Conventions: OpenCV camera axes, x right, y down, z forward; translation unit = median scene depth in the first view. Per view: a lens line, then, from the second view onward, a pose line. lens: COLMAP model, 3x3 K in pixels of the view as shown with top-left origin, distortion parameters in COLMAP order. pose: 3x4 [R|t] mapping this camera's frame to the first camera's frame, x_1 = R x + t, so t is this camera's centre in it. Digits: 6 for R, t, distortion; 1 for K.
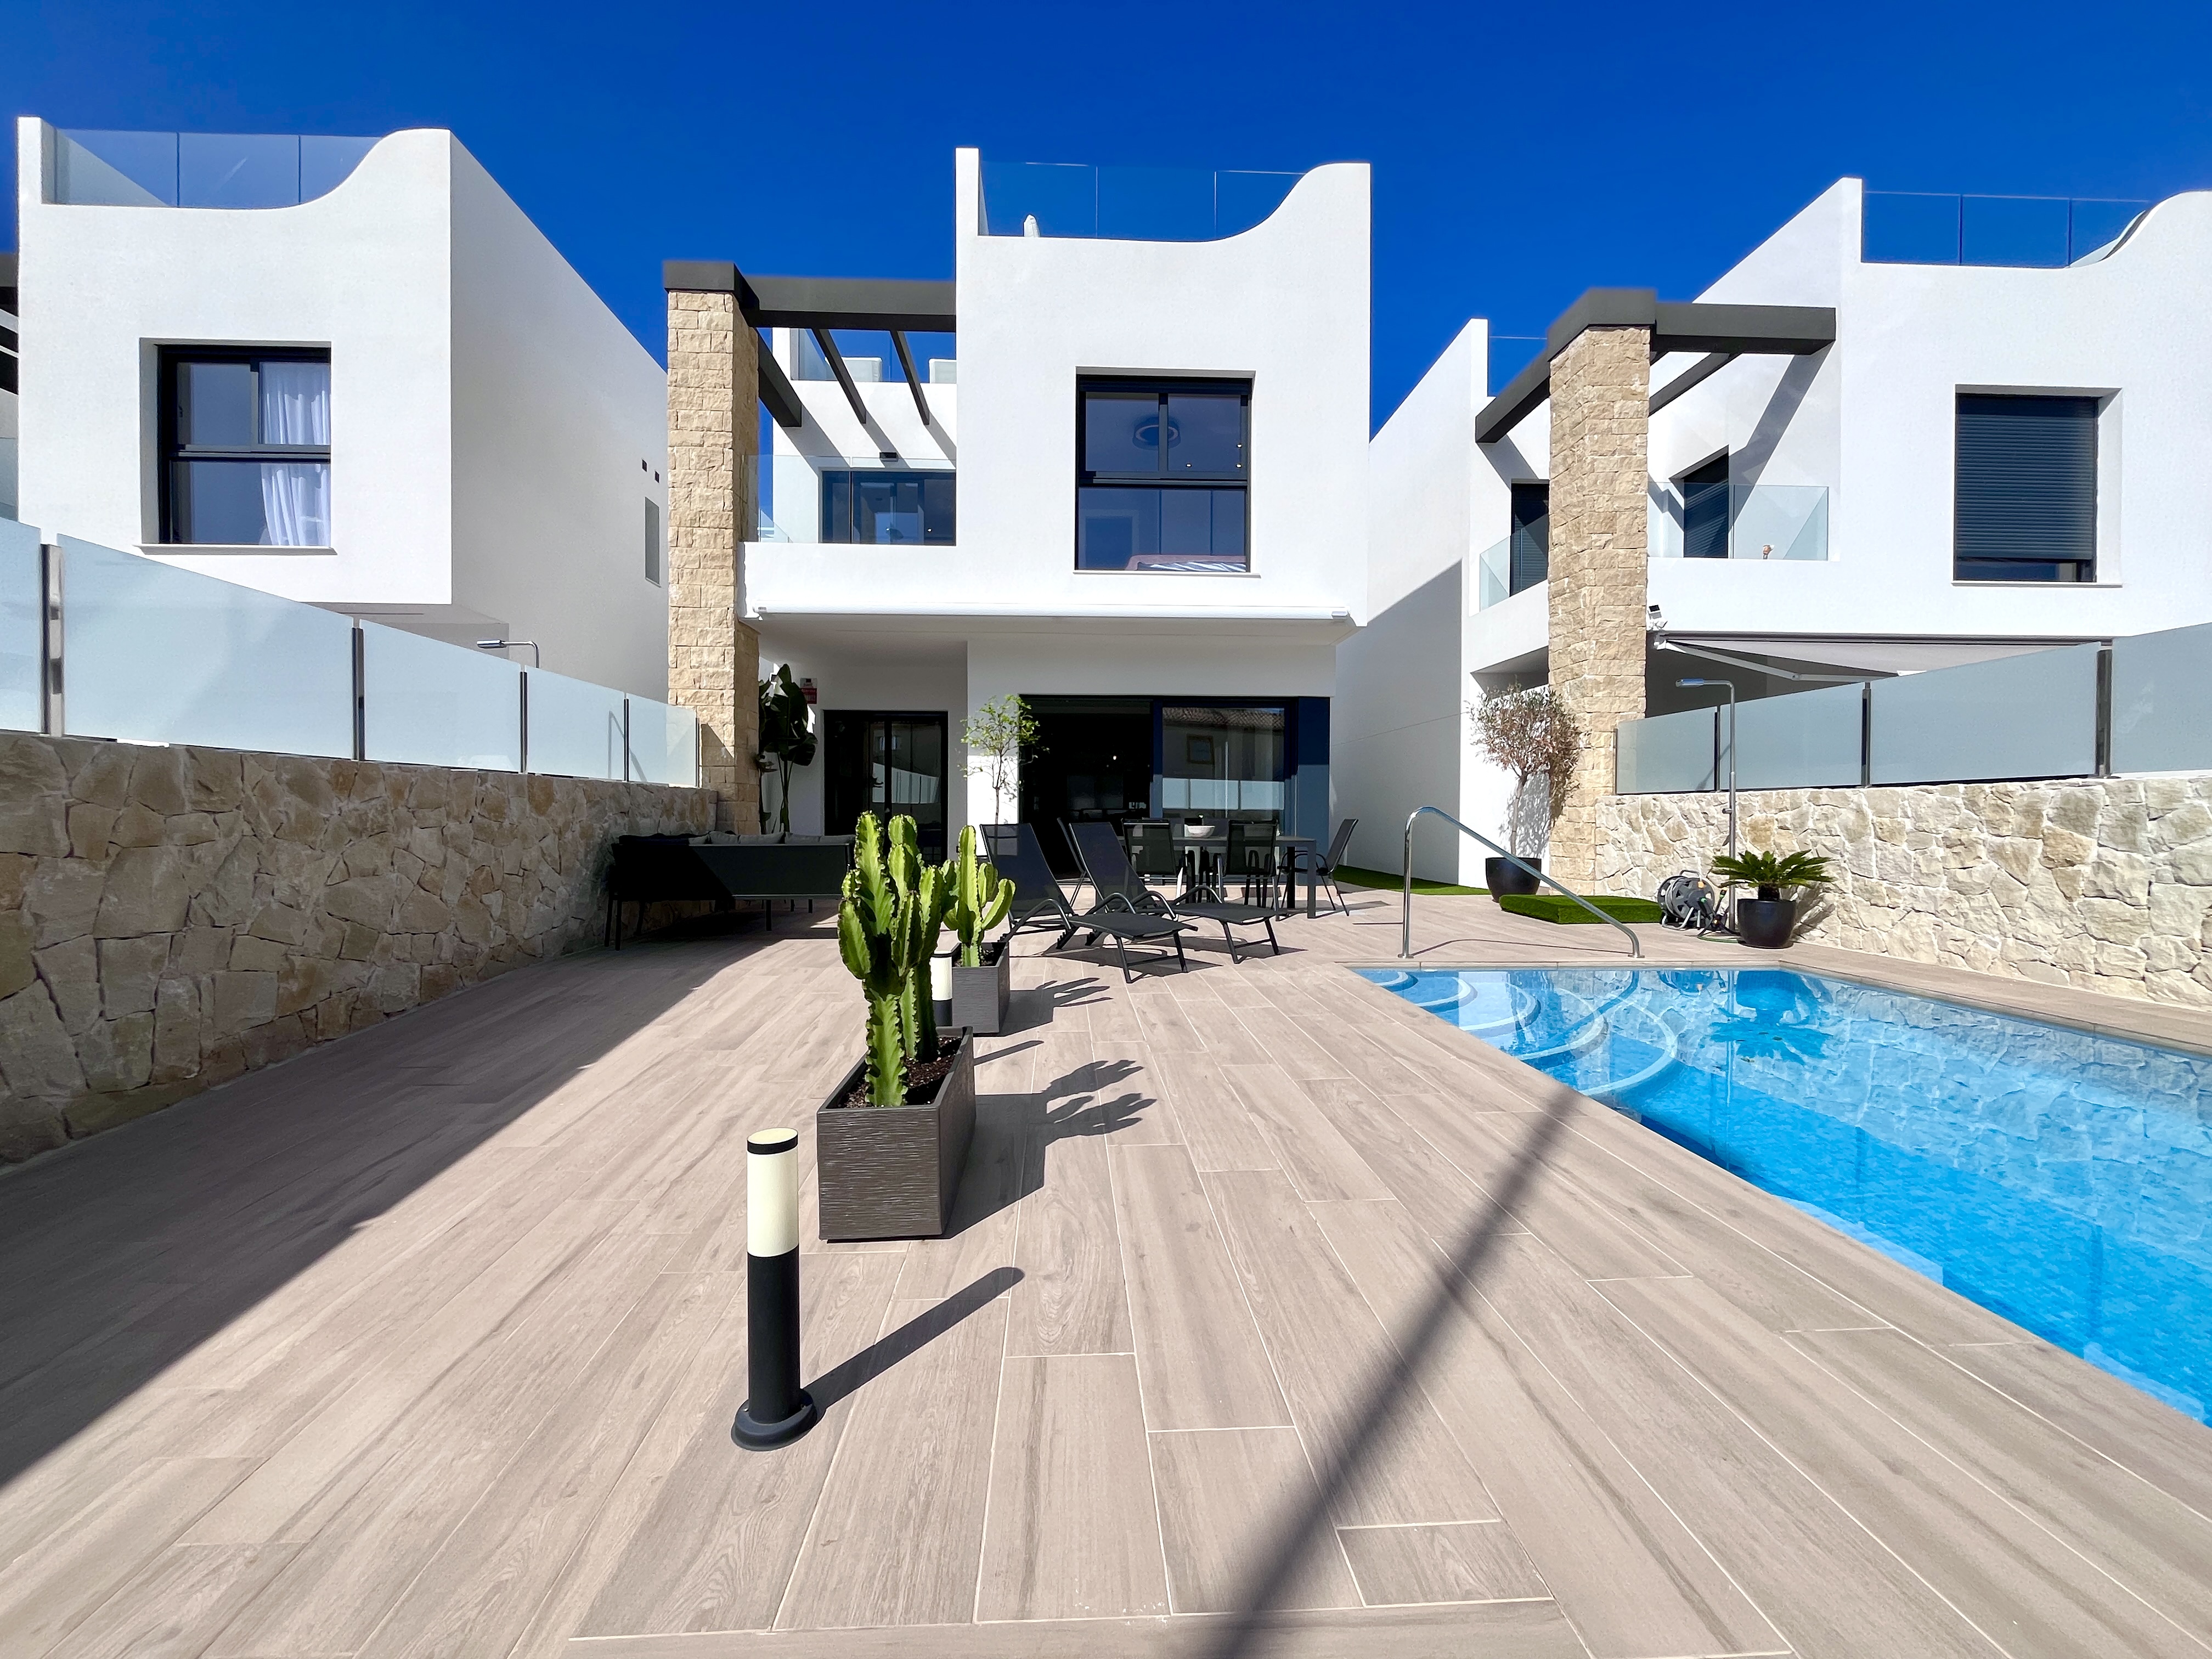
lens RADIAL K [[897.0, 0, 1106.4], [0, 897.0, 819.2], [0, 0, 1]] dist [0.001484, -0.000398]
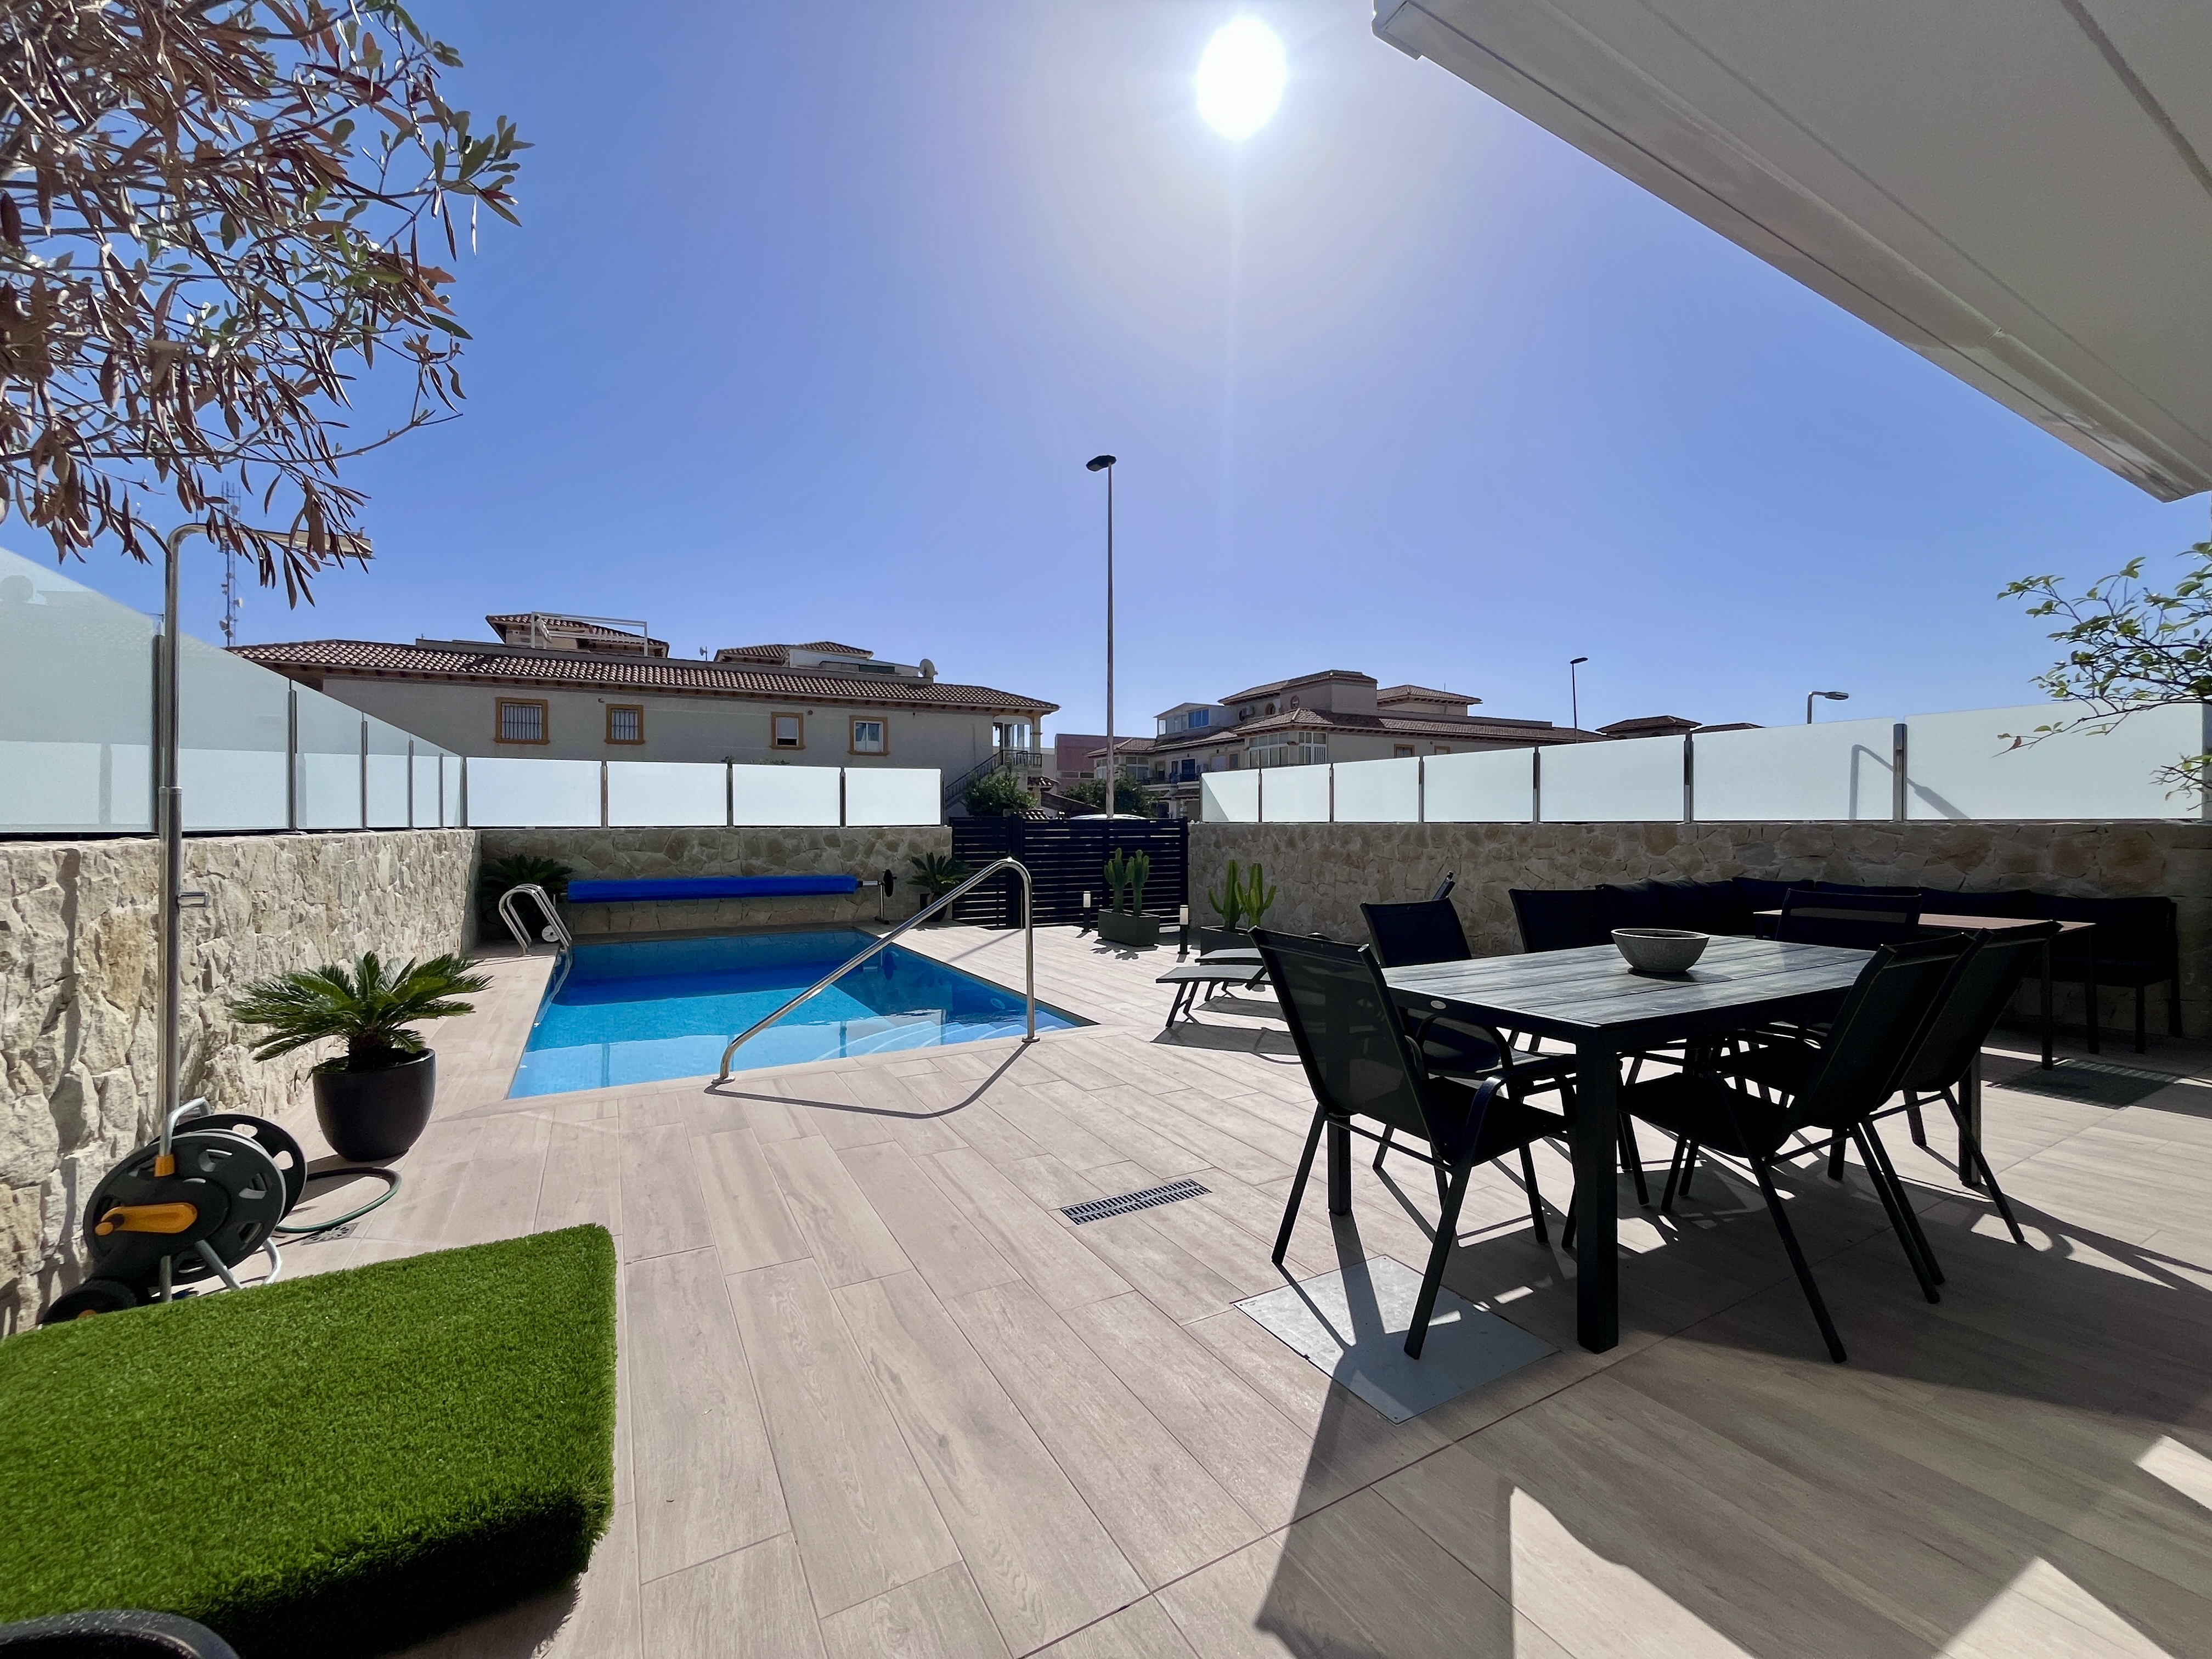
lens RADIAL K [[897.0, 0, 1101.4], [0, 897.0, 820.2], [0, 0, 1]] dist [0.001484, -0.000398]
pose [[-0.898228, -0.002695, -0.439521, 0.712430], [-0.001451, 0.999994, -0.003166, -0.053191], [0.439527, -0.002206, -0.898227, 1.991251]]
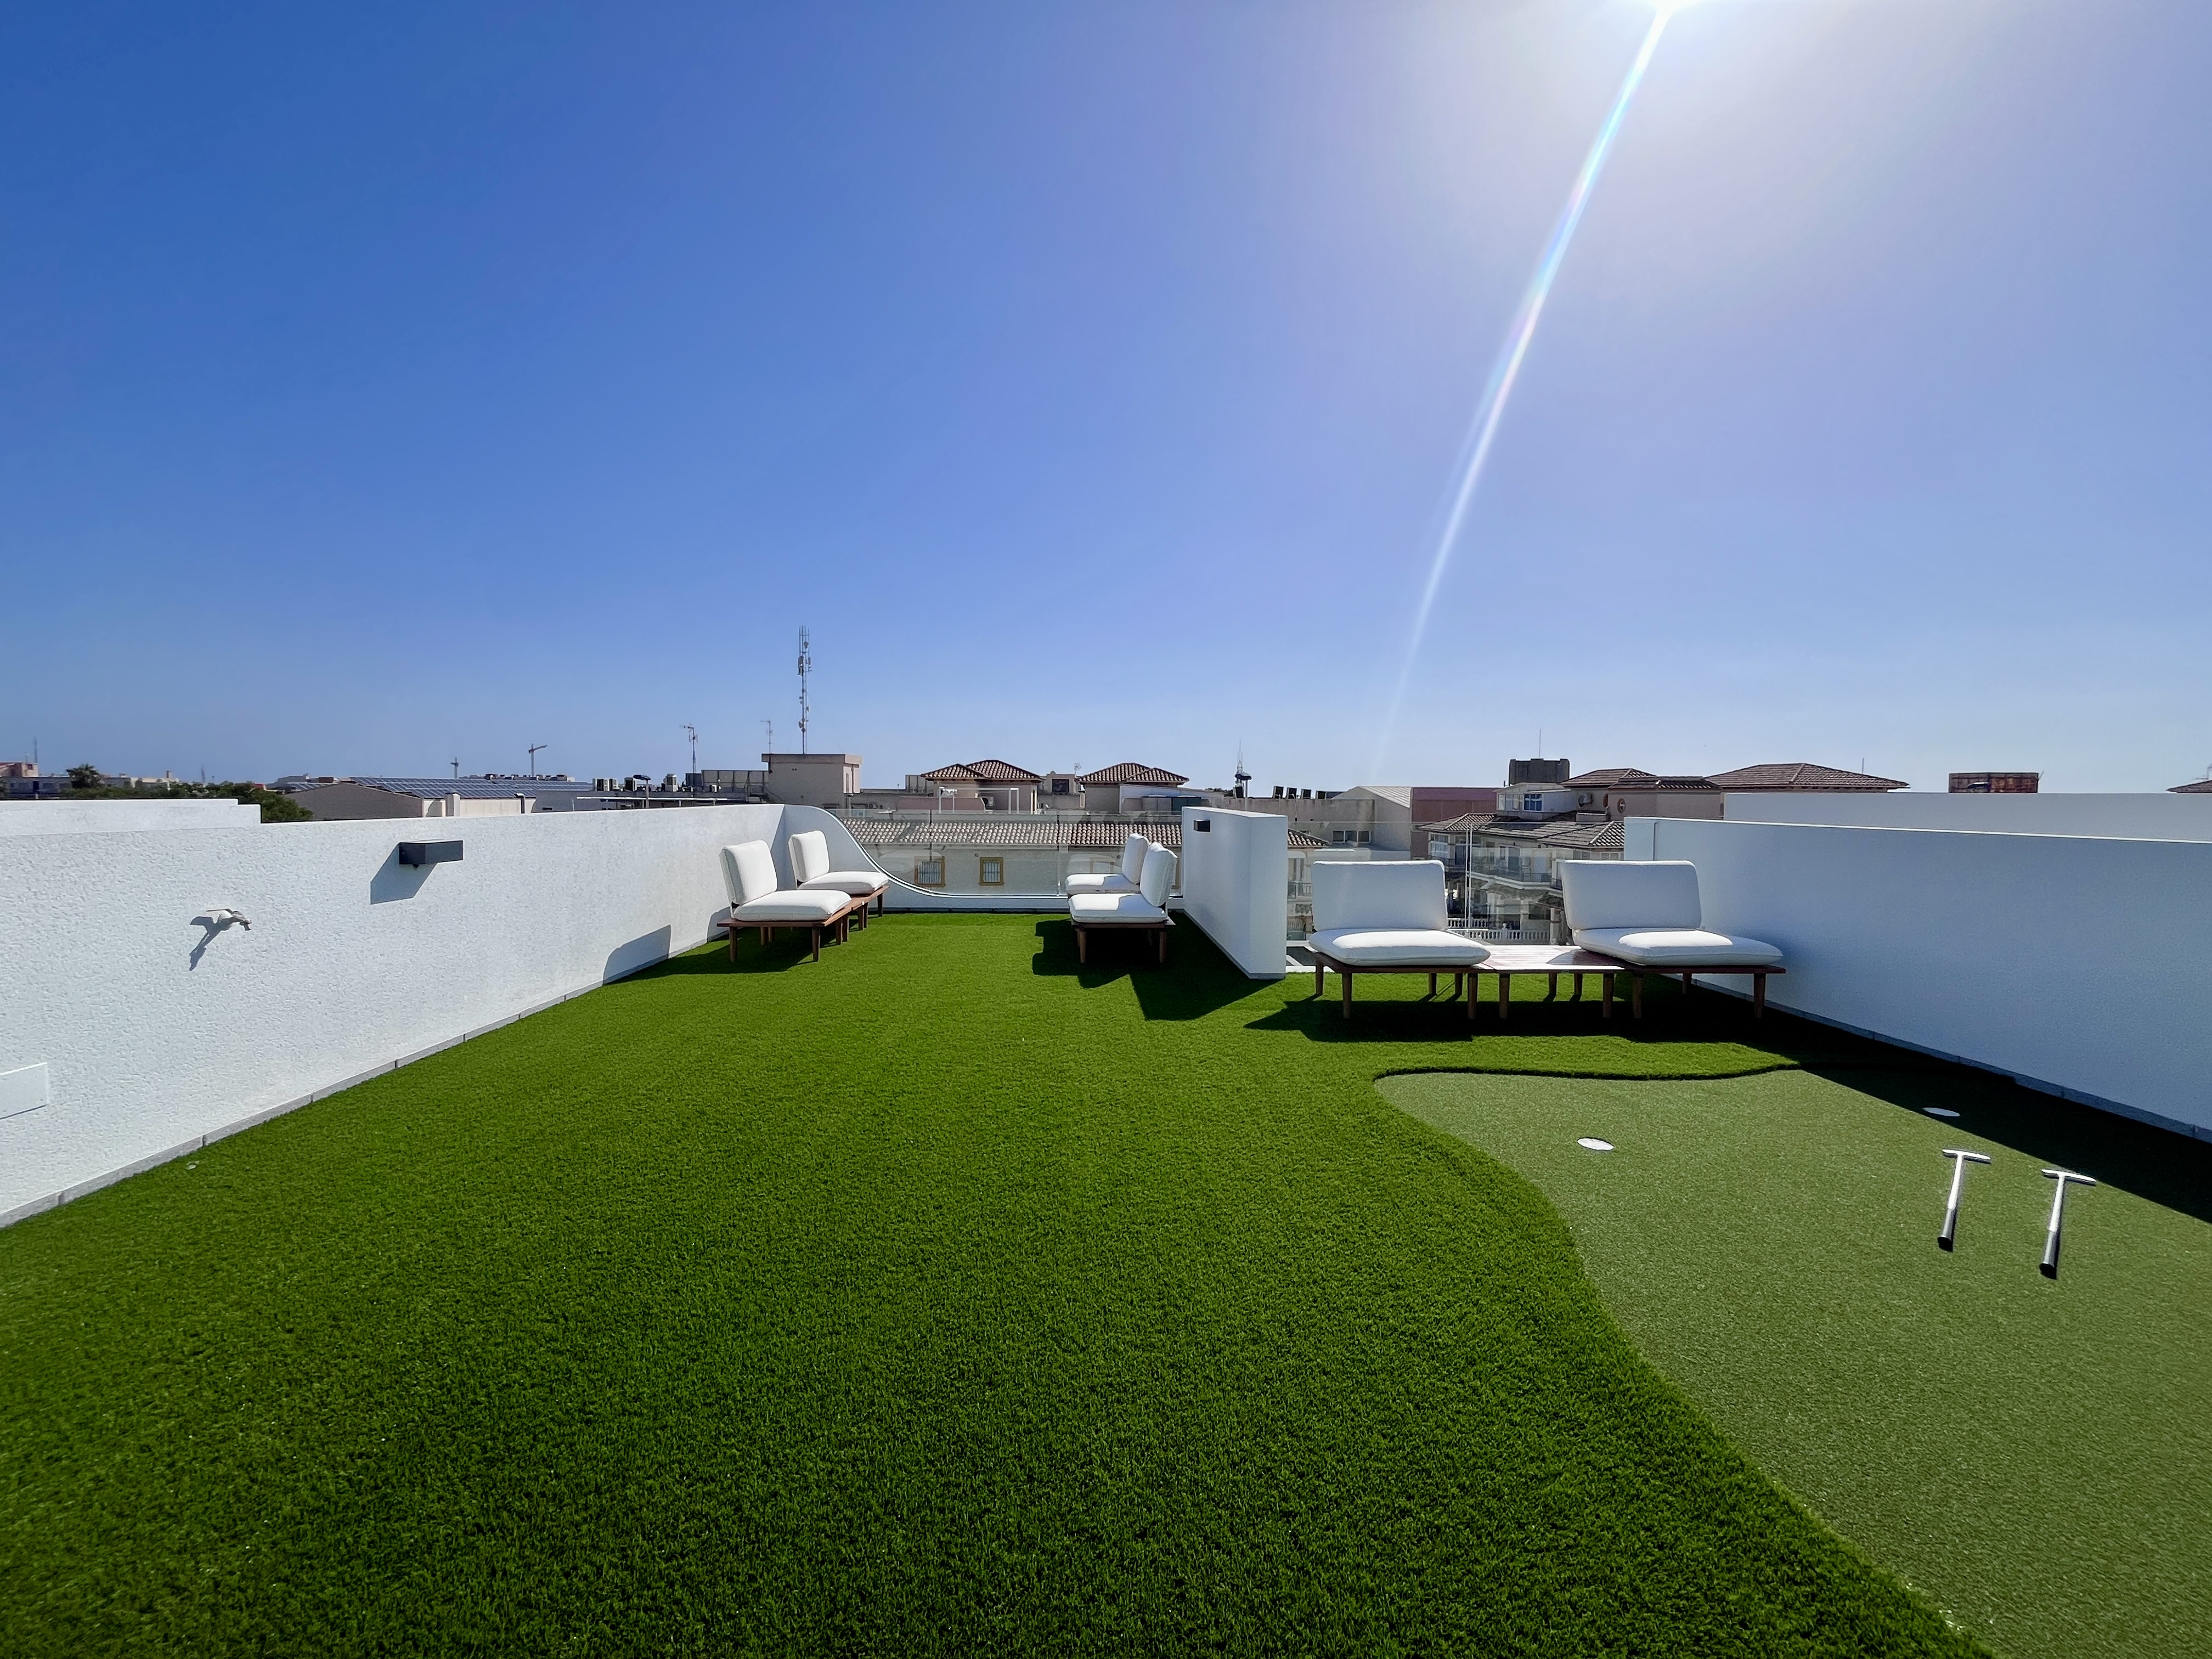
lens RADIAL K [[897.0, 0, 1105.6], [0, 897.0, 824.4], [0, 0, 1]] dist [0.001484, -0.000398]
pose [[-0.999870, -0.009392, 0.013123, -0.137212], [-0.008942, 0.999383, 0.033952, -1.301235], [-0.013433, 0.033830, -0.999337, 3.385724]]
